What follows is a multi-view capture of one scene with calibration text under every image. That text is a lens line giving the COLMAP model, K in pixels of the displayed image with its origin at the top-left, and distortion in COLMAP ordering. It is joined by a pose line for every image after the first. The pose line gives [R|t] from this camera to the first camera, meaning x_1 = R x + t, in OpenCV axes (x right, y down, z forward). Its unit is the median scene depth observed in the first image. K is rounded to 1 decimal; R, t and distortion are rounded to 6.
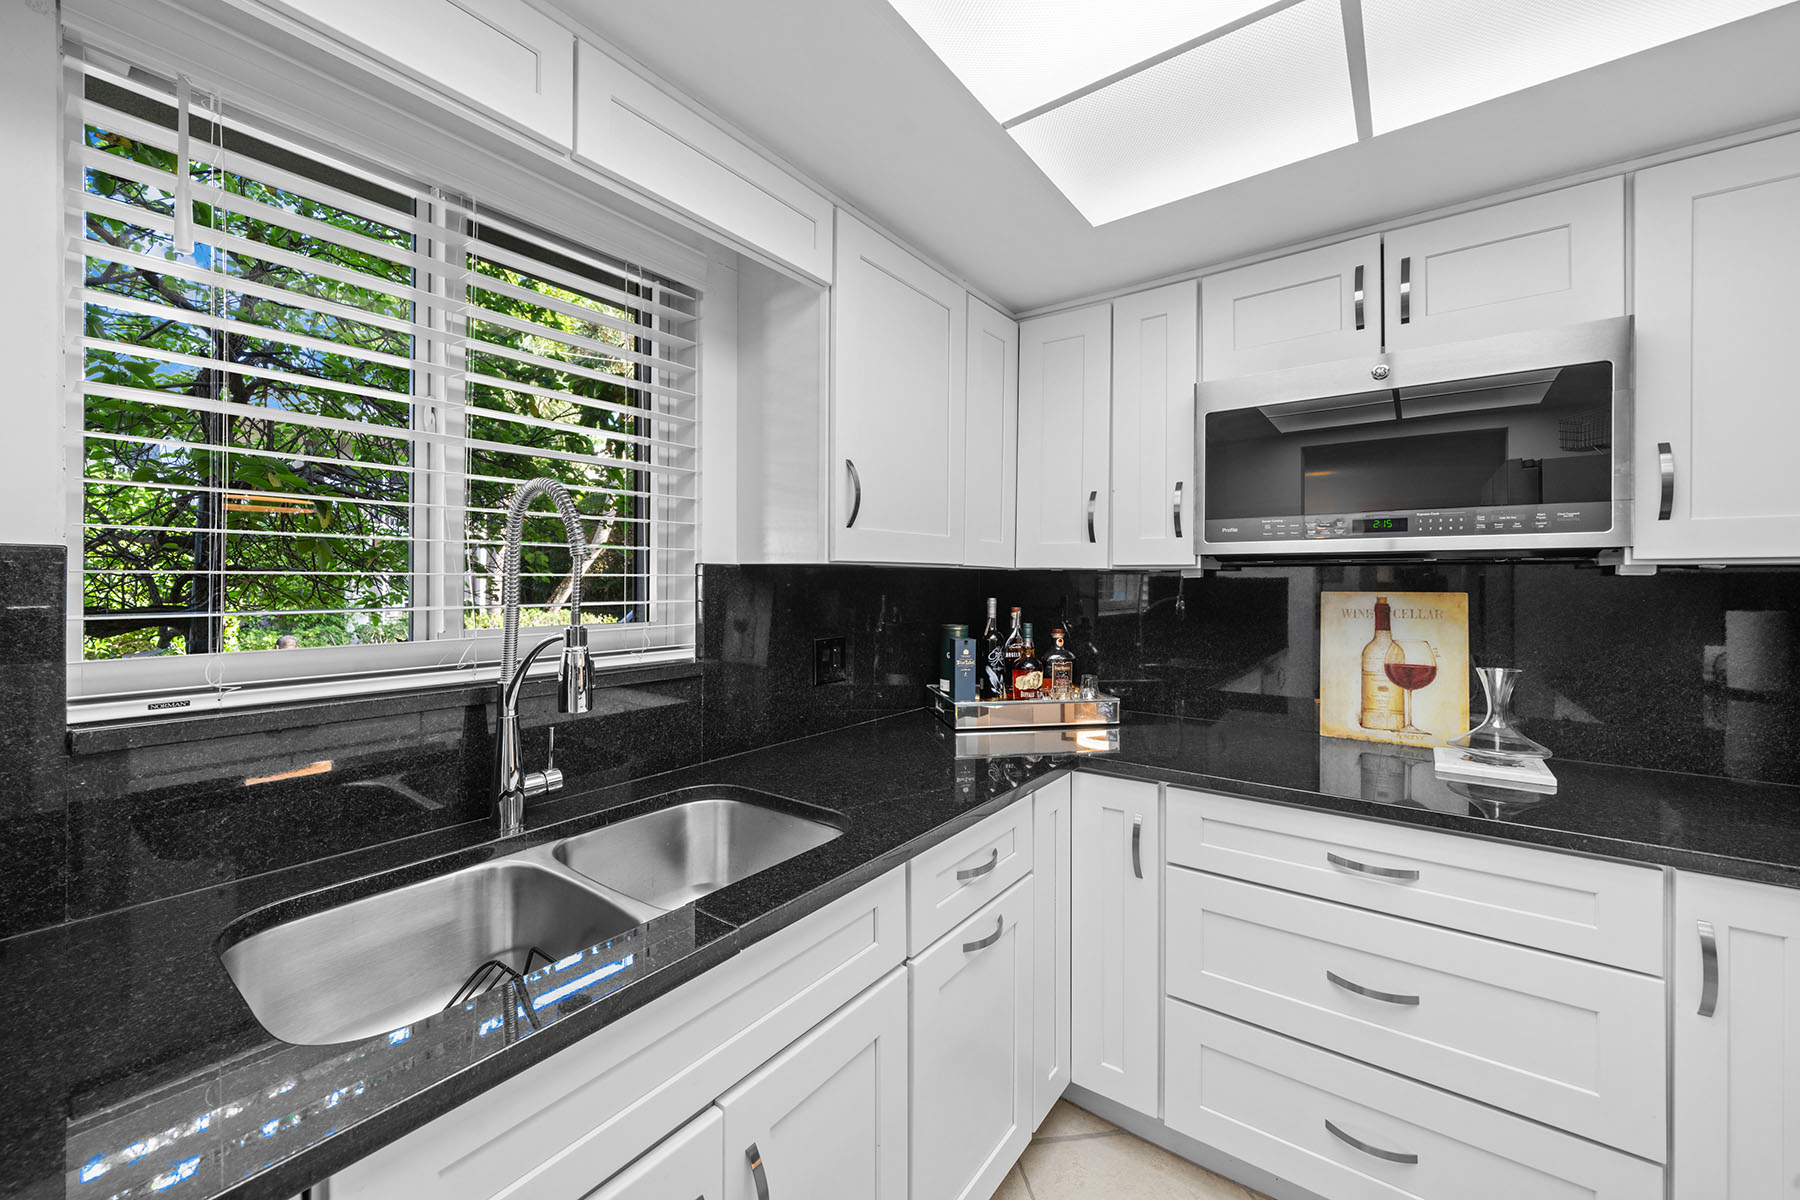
lens RADIAL K [[696.5, 0, 882.0], [0, 696.5, 584.0], [0, 0, 1]] dist [-0.002886, 0.000158]
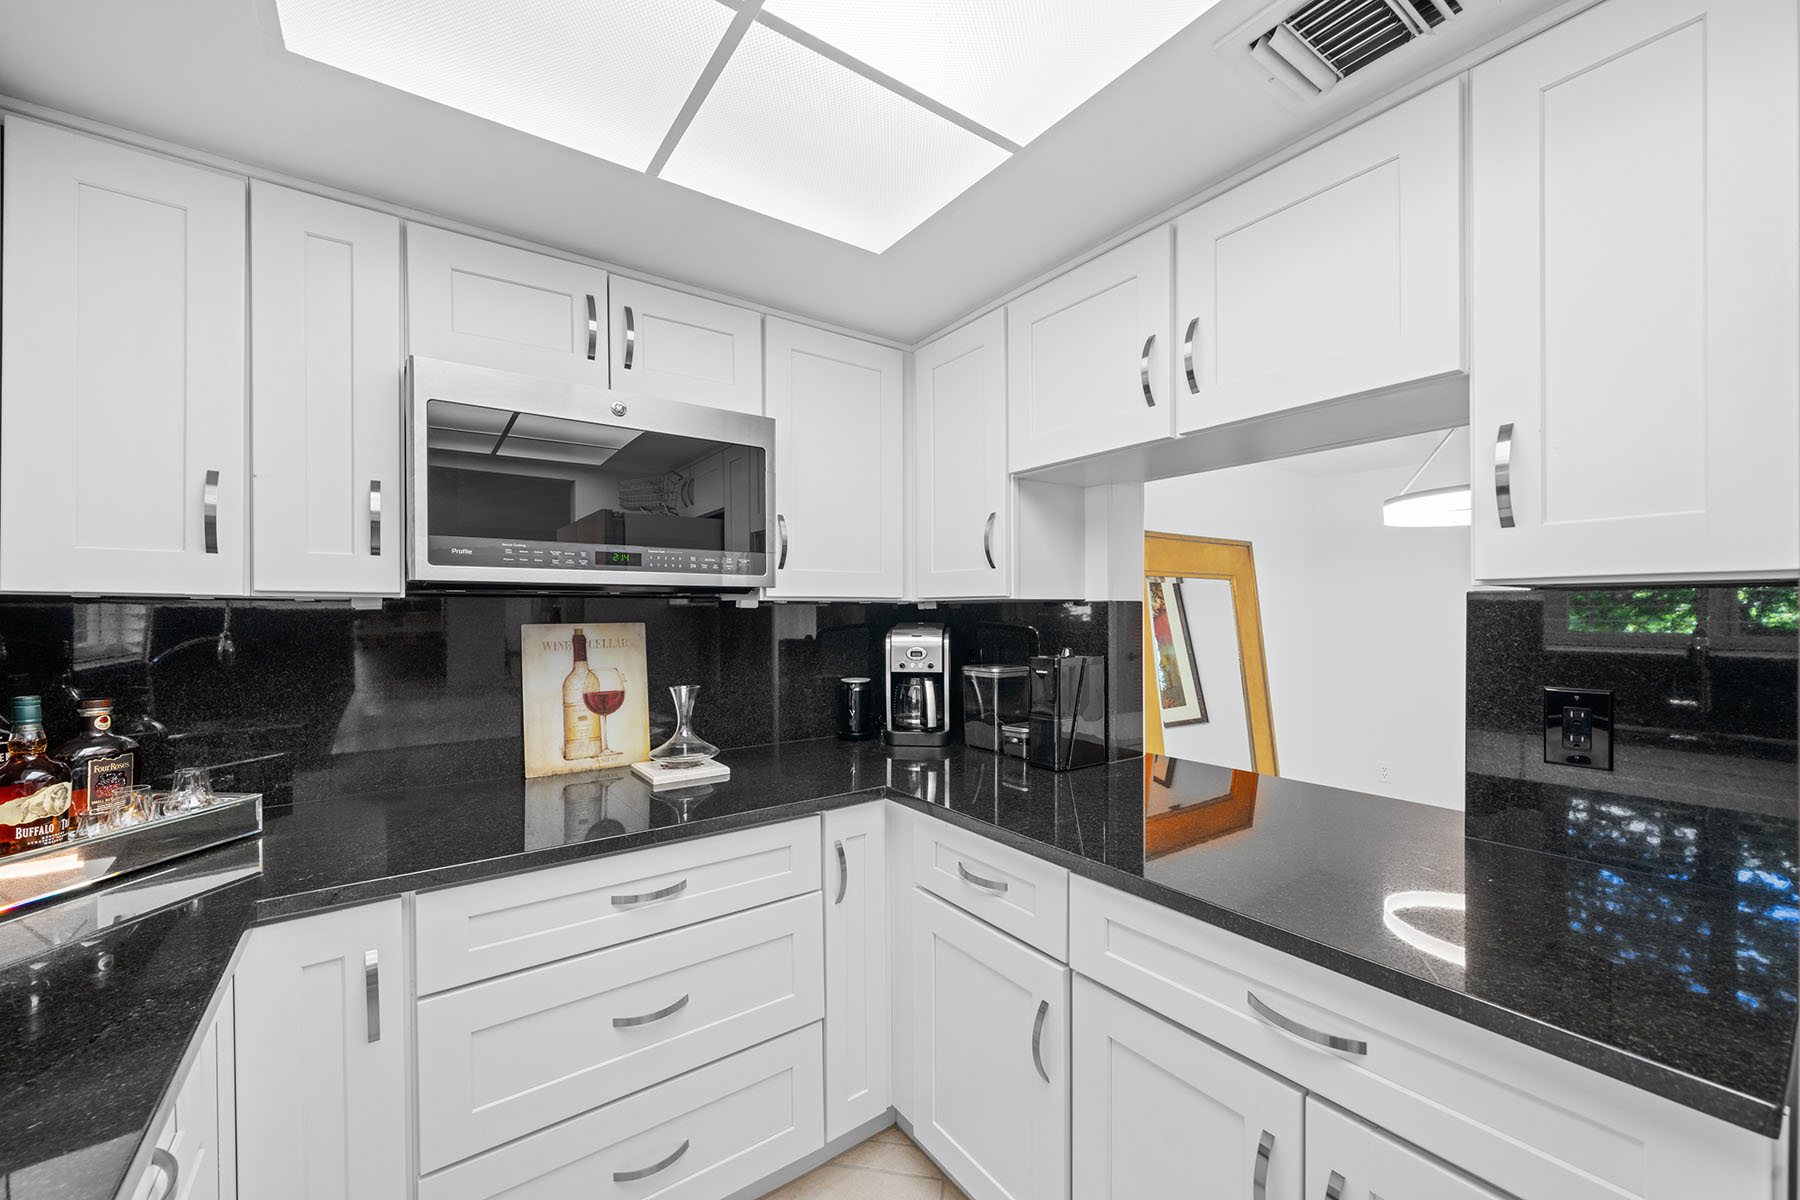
lens RADIAL K [[696.5, 0, 893.2], [0, 696.5, 615.6], [0, 0, 1]] dist [-0.002886, 0.000158]
pose [[0.293515, -0.009472, 0.955908, -0.135094], [0.007115, 0.999945, 0.007723, -0.005543], [-0.955928, 0.004535, 0.293566, 0.291599]]
